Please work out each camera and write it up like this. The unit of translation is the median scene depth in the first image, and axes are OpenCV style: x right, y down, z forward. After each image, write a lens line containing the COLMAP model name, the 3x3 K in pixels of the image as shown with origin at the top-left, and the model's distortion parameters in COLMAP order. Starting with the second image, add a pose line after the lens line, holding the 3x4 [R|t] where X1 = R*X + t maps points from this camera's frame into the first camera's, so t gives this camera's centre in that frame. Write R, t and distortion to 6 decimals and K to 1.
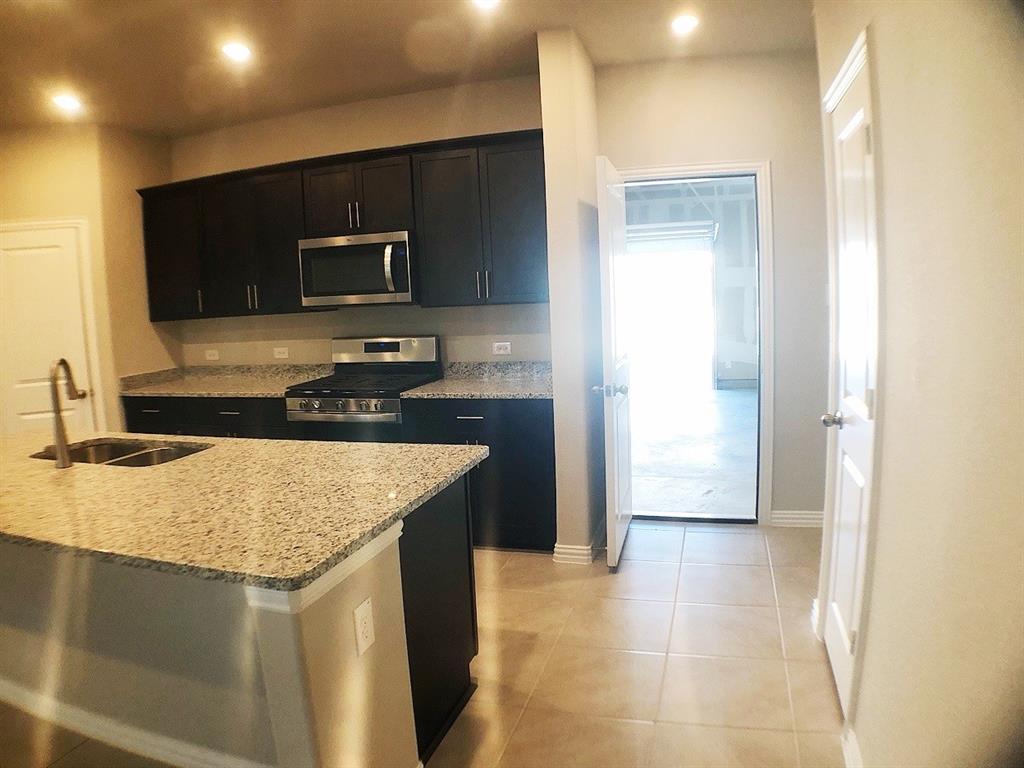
lens RADIAL K [[768.2, 0, 506.8], [0, 768.2, 383.4], [0, 0, 1]] dist [-0.087595, -0.003124]
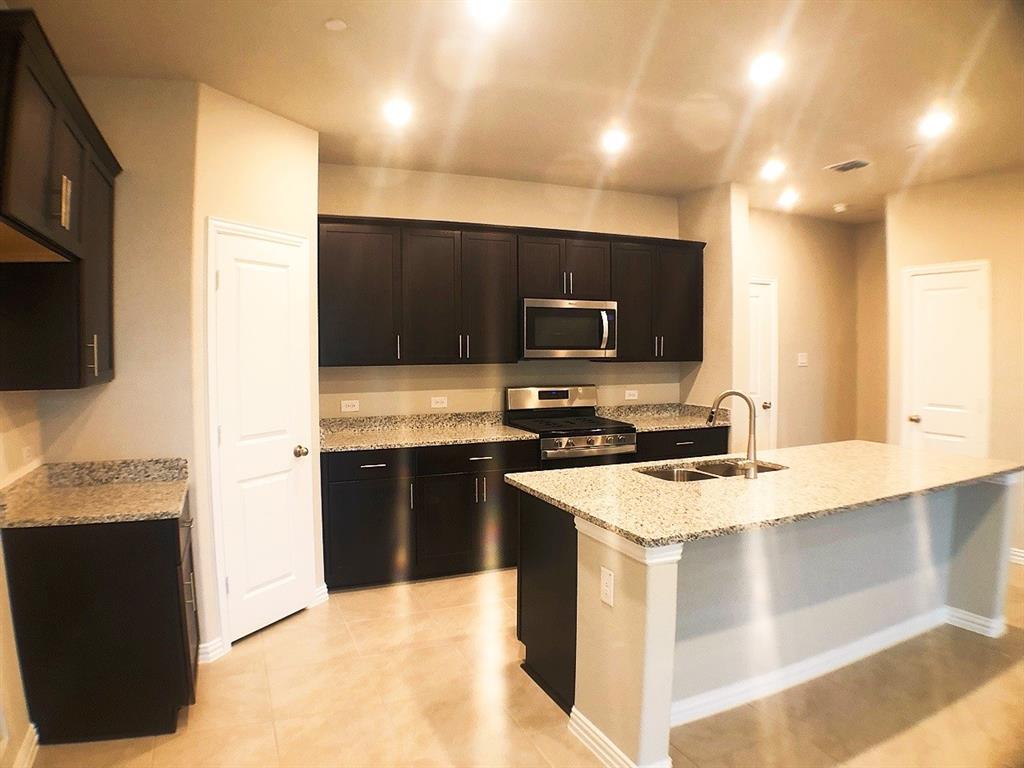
lens RADIAL K [[647.7, 0, 511.8], [0, 647.7, 378.6], [0, 0, 1]] dist [-0.084307, -0.001141]
pose [[0.716257, 0.016489, 0.697642, -0.939321], [0.055094, 0.995264, -0.080088, 0.004256], [-0.695658, 0.095800, 0.711956, 0.342500]]
